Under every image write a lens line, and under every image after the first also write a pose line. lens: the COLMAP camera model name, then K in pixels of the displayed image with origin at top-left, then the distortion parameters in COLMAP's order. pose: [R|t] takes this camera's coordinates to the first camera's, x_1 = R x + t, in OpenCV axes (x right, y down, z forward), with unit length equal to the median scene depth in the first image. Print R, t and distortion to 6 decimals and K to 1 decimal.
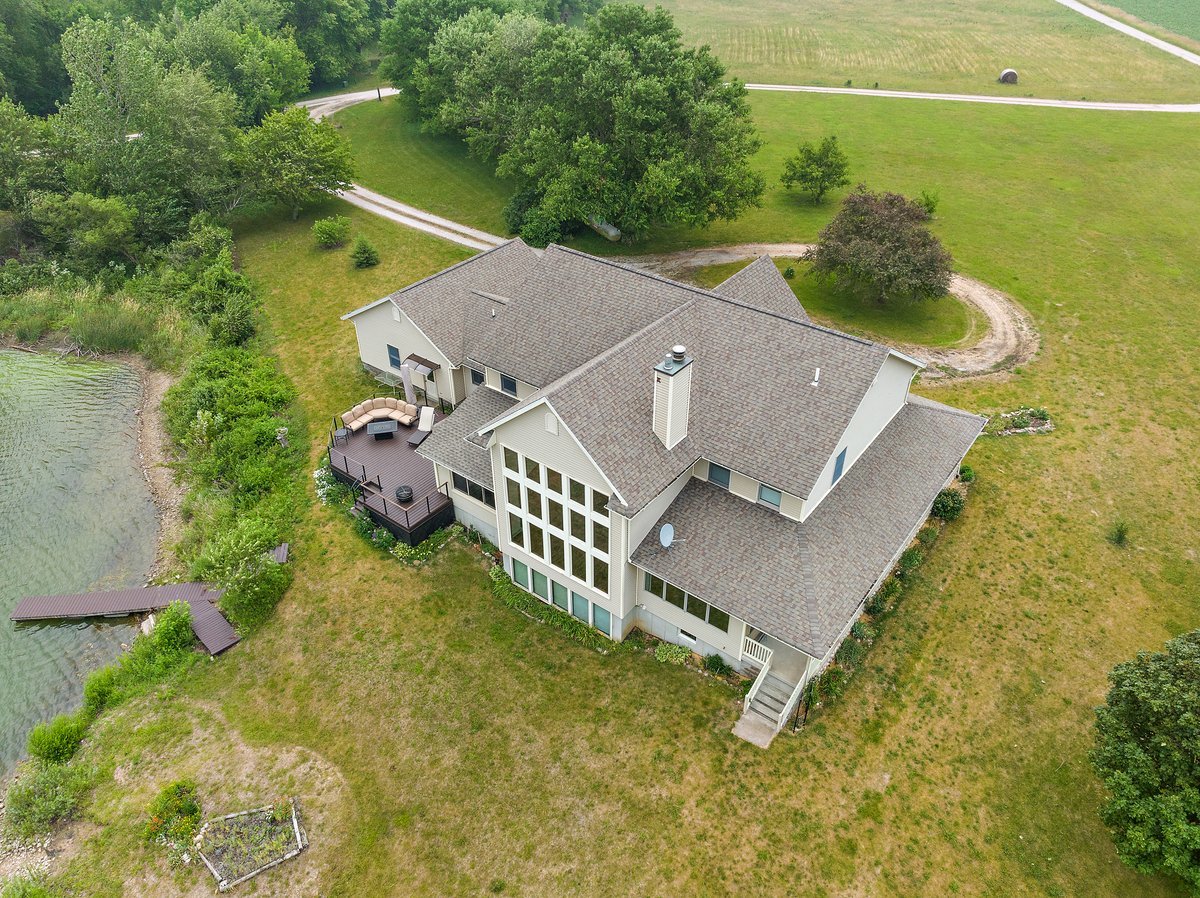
lens RADIAL K [[845.1, 0, 598.5], [0, 845.1, 446.9], [0, 0, 1]] dist [-0.047204, 0.016099]
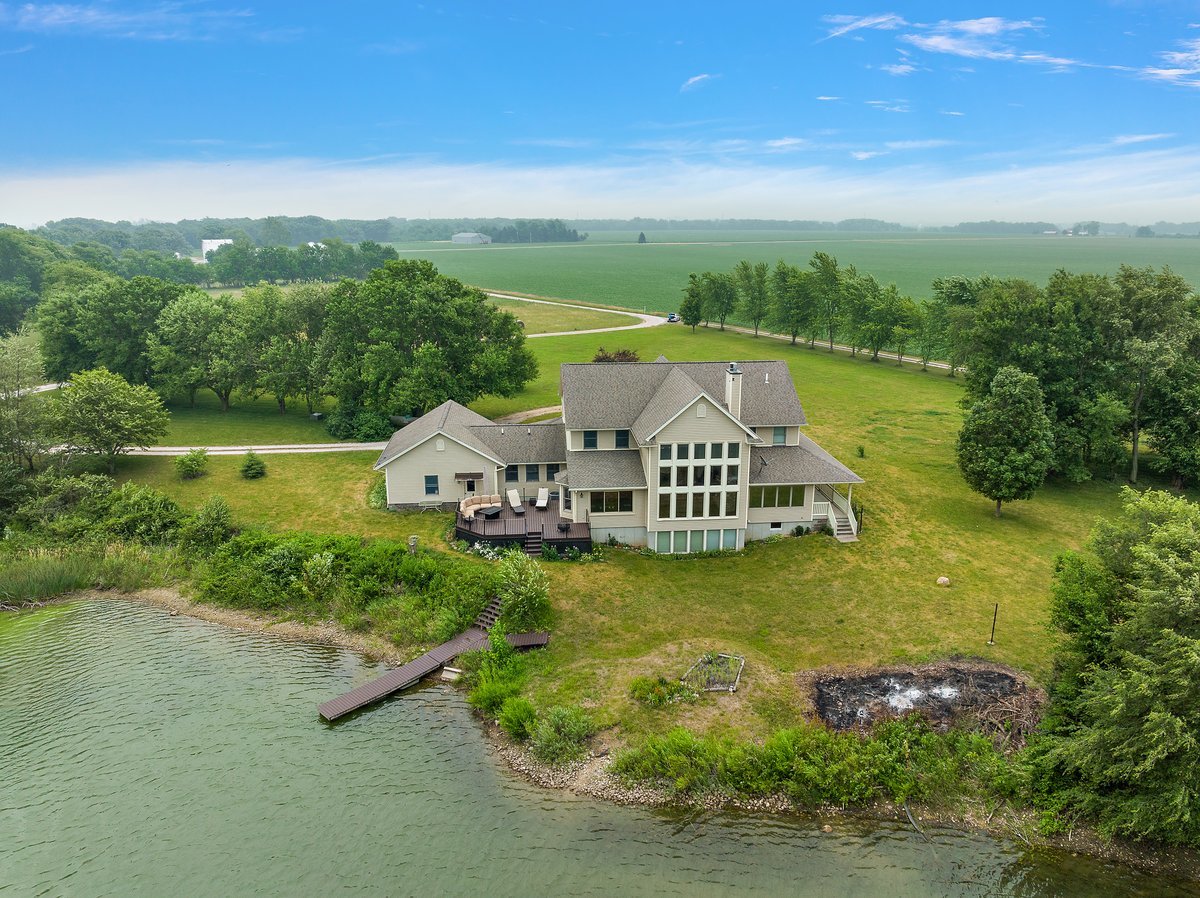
lens RADIAL K [[845.1, 0, 603.3], [0, 845.1, 446.3], [0, 0, 1]] dist [-0.047204, 0.016099]
pose [[0.735613, -0.174726, 0.654480, -0.900850], [0.394033, 0.896260, -0.203606, 0.207810], [-0.551009, 0.407662, 0.728148, -0.089464]]
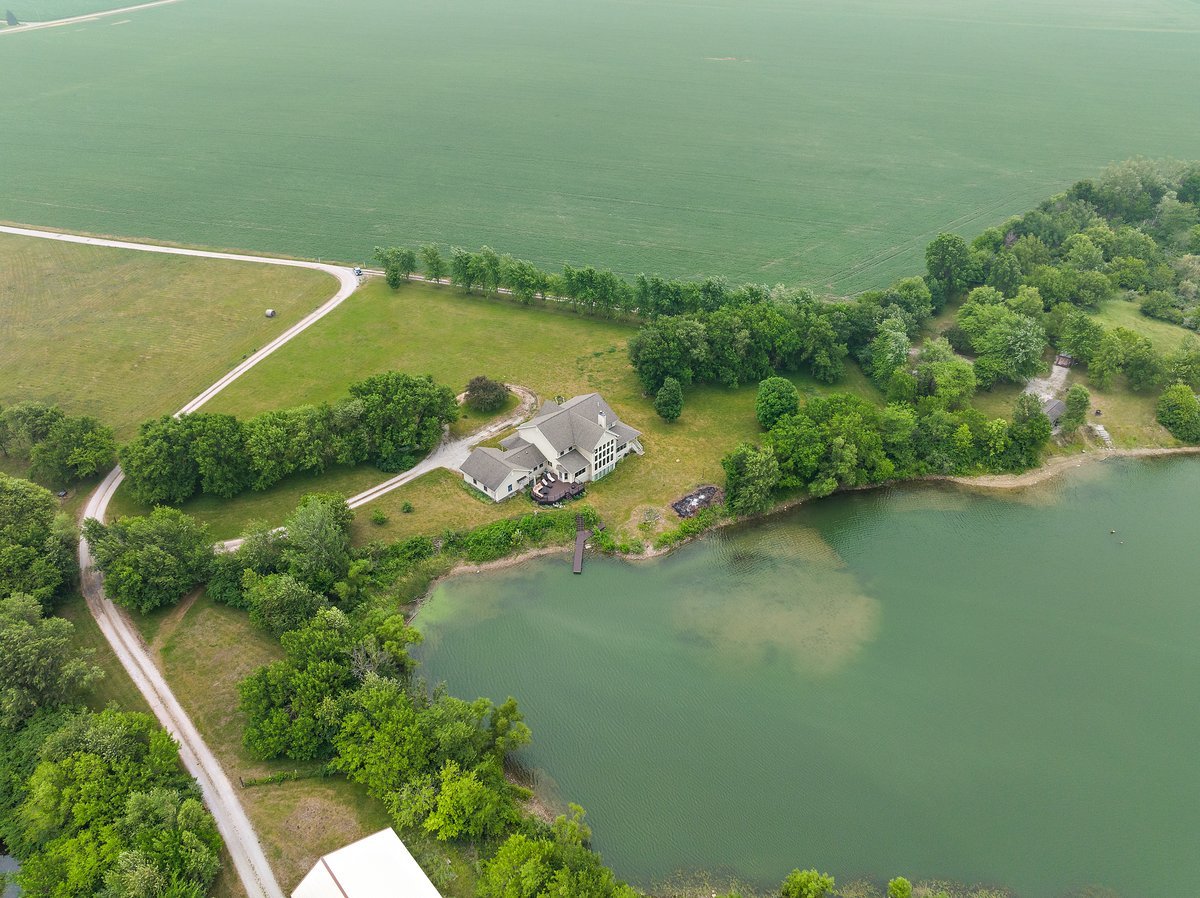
lens RADIAL K [[845.1, 0, 600.4], [0, 845.1, 442.8], [0, 0, 1]] dist [-0.047204, 0.016099]
pose [[0.115859, -0.565683, 0.816443, -2.897255], [0.572794, 0.709585, 0.410361, -1.433924], [-0.811470, 0.420110, 0.406232, -0.727594]]
